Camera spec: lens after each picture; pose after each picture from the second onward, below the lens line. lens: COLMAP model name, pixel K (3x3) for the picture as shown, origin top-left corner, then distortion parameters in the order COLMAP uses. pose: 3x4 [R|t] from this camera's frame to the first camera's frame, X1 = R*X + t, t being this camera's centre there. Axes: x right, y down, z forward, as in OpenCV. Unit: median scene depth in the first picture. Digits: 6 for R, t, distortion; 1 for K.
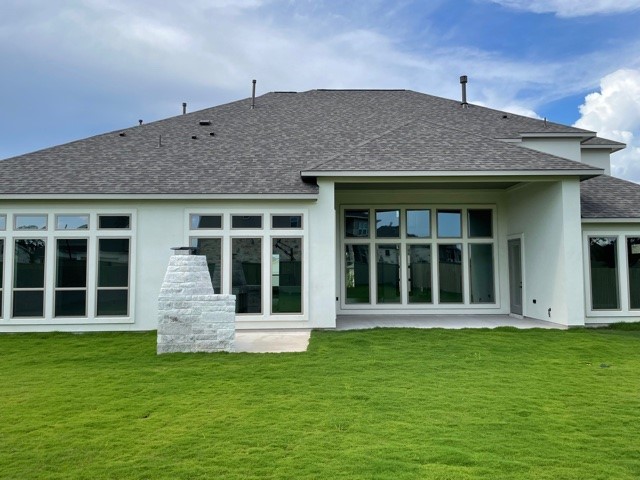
lens RADIAL K [[485.4, 0, 328.3], [0, 485.4, 228.2], [0, 0, 1]] dist [0.082615, -0.113347]
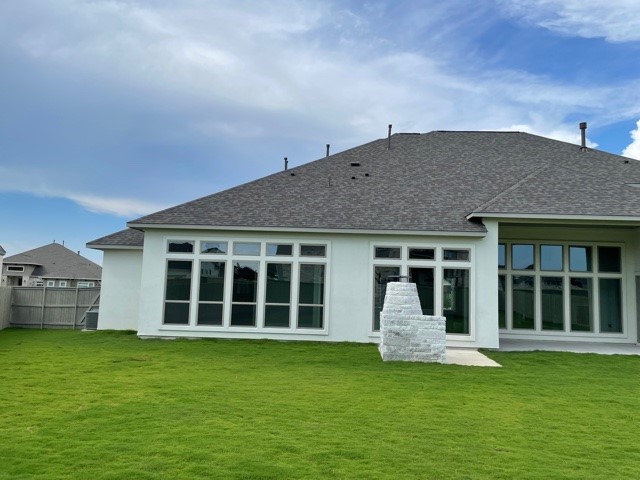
lens RADIAL K [[485.4, 0, 328.6], [0, 485.4, 231.2], [0, 0, 1]] dist [0.082615, -0.113347]
pose [[0.996592, 0.028953, -0.077237, -0.274489], [-0.031600, 0.998947, -0.033269, -0.019518], [0.076193, 0.035597, 0.996458, -0.179177]]
